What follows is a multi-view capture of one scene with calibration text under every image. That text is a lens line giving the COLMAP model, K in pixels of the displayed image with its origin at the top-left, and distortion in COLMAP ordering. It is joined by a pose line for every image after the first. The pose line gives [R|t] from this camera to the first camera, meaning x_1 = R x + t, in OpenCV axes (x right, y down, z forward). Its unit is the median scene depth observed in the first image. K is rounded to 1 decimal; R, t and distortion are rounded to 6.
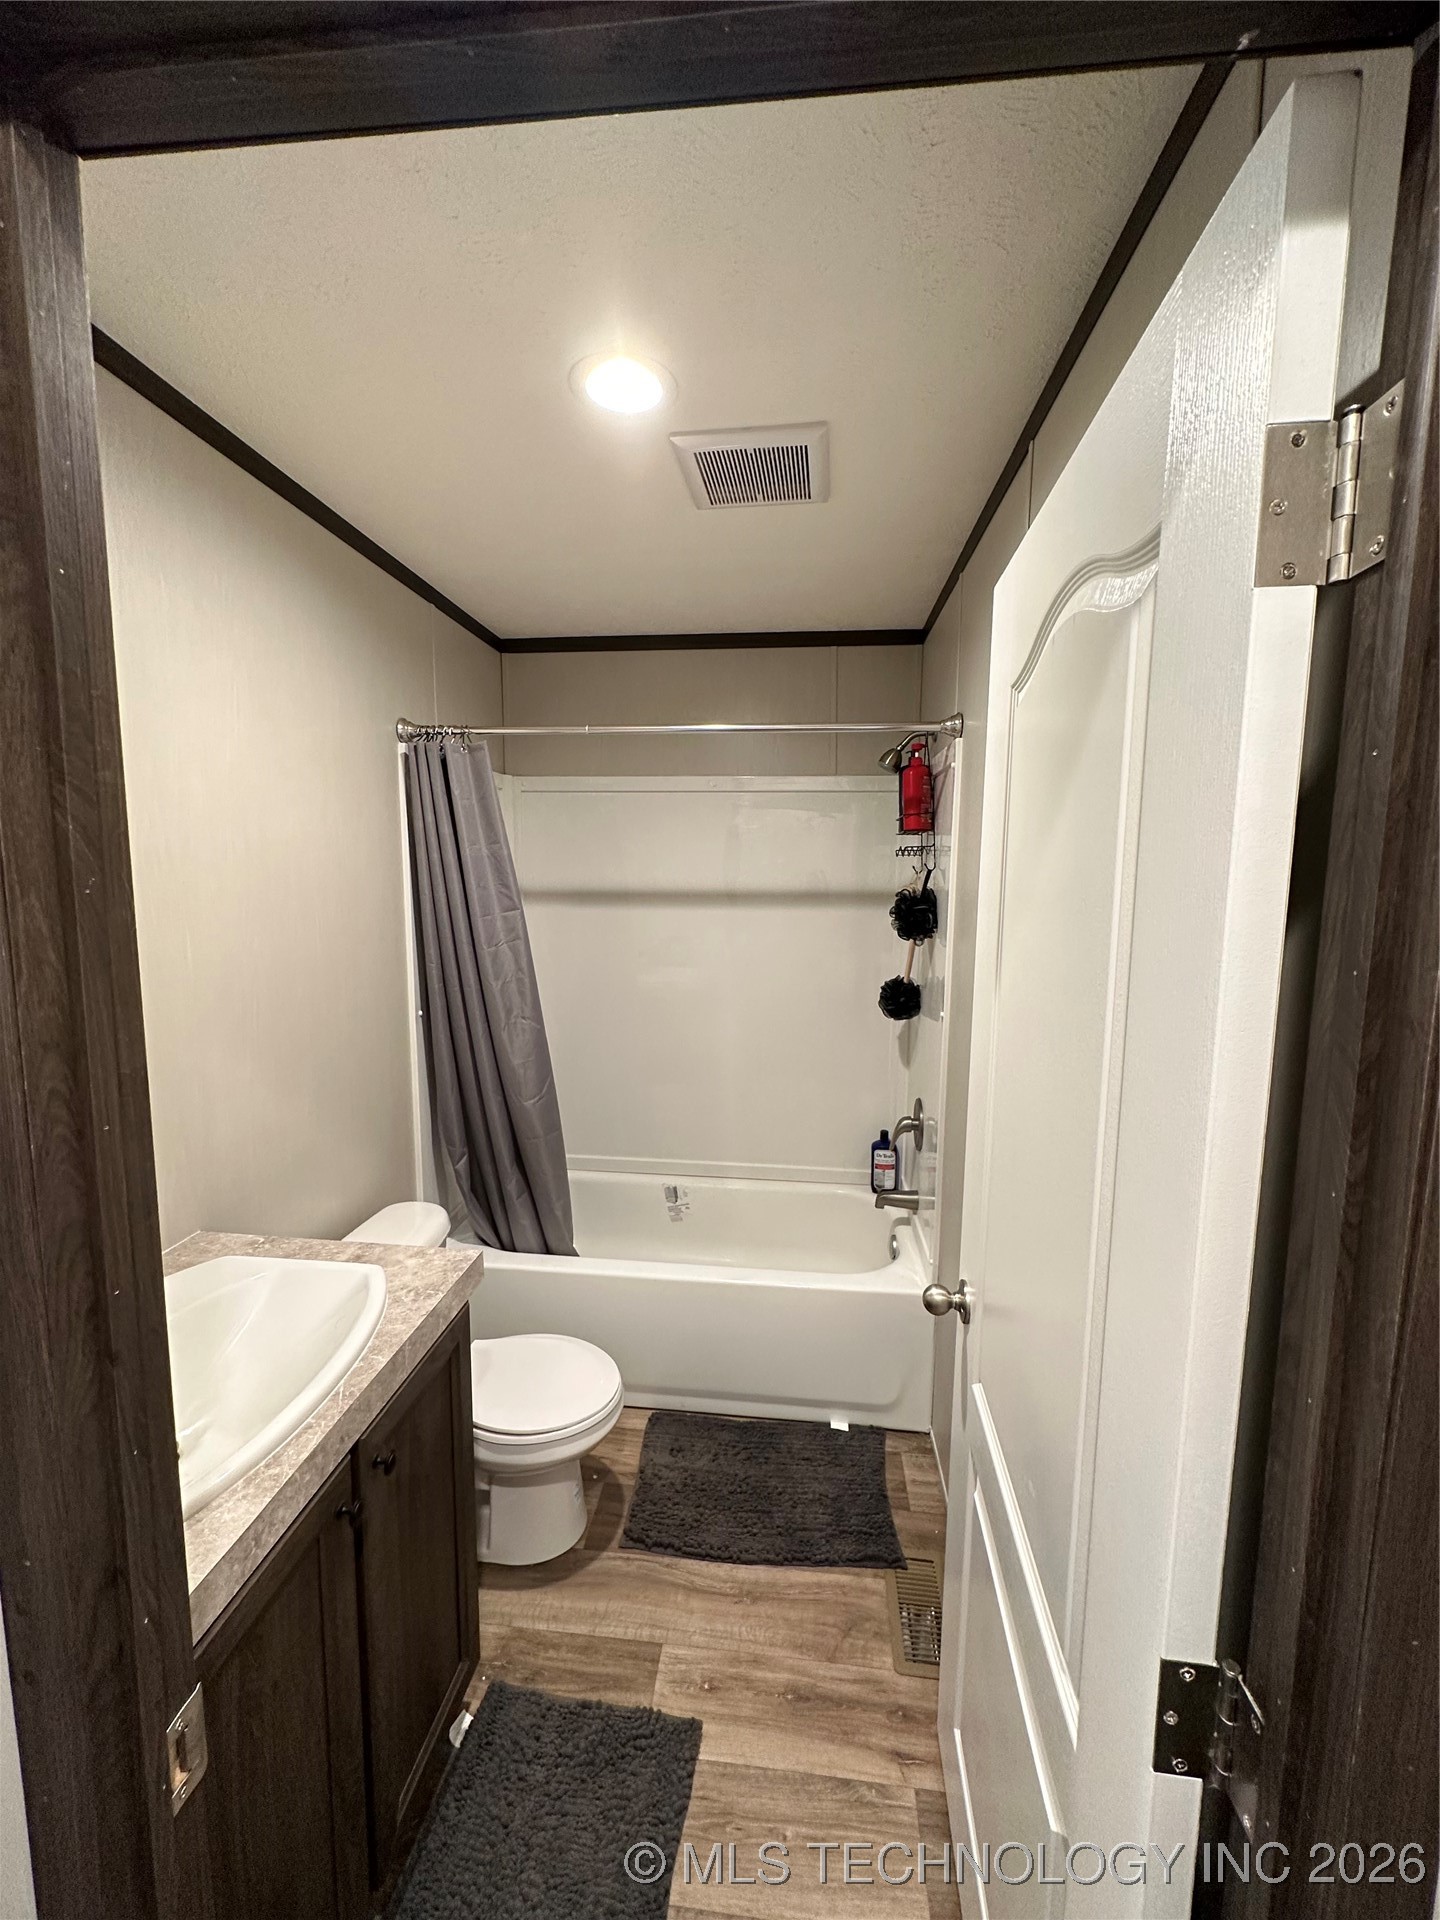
lens RADIAL K [[781.3, 0, 720.0], [0, 781.3, 960.0], [0, 0, 1]] dist [0.012249, 0.000353]
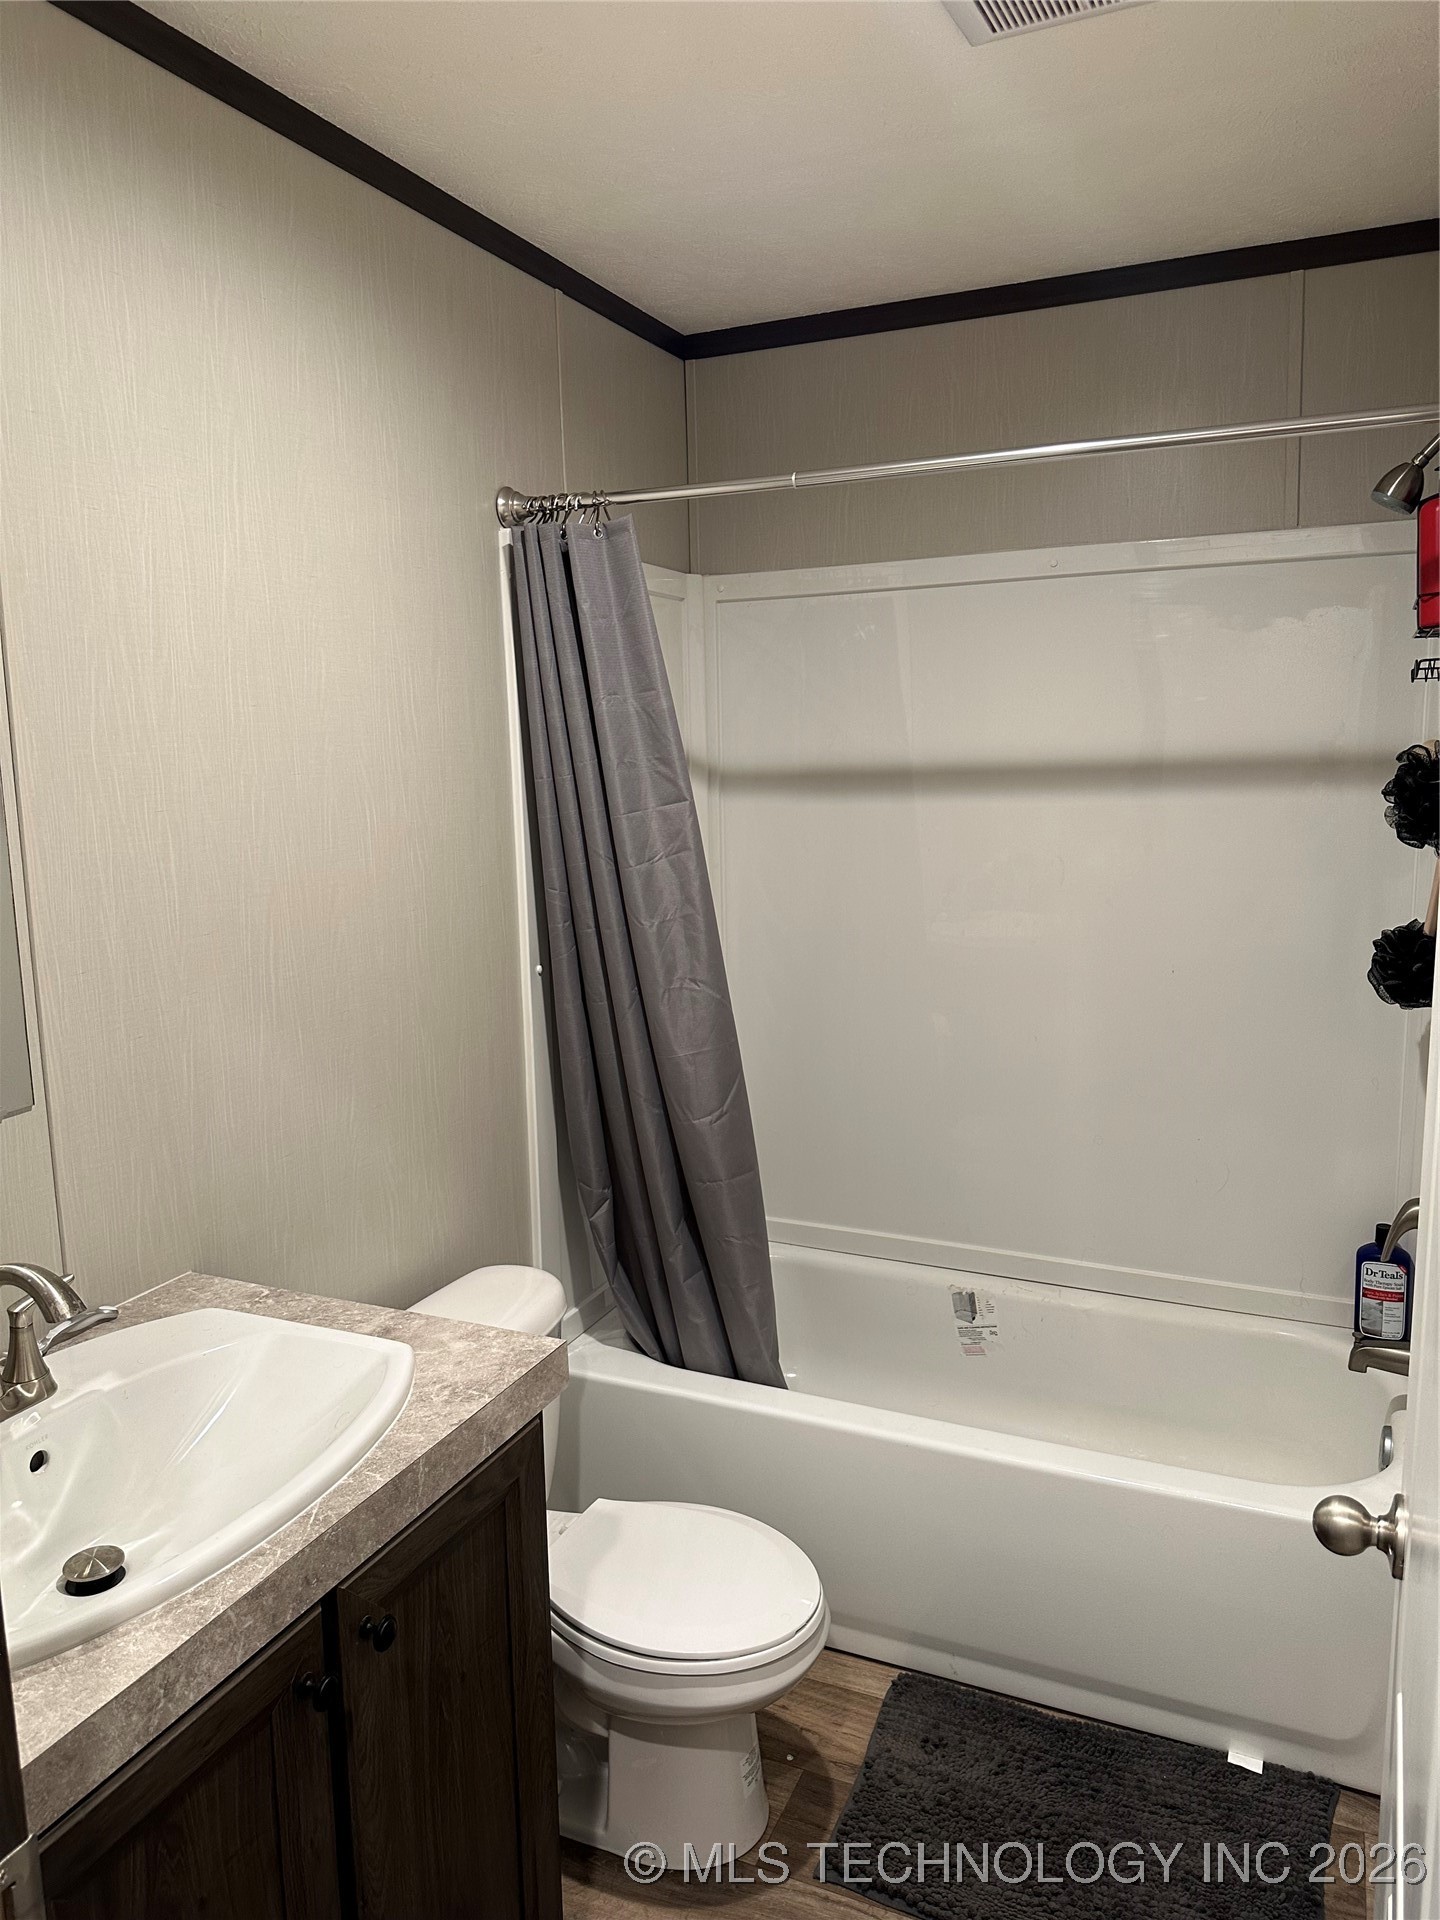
lens RADIAL K [[1395.5, 0, 720.0], [0, 1395.5, 960.0], [0, 0, 1]] dist [0.085098, -0.081037]
pose [[0.950755, 0.021656, -0.309187, 0.103167], [-0.008976, 0.999061, 0.042376, 0.012573], [0.309815, -0.037514, 0.950057, -0.009393]]
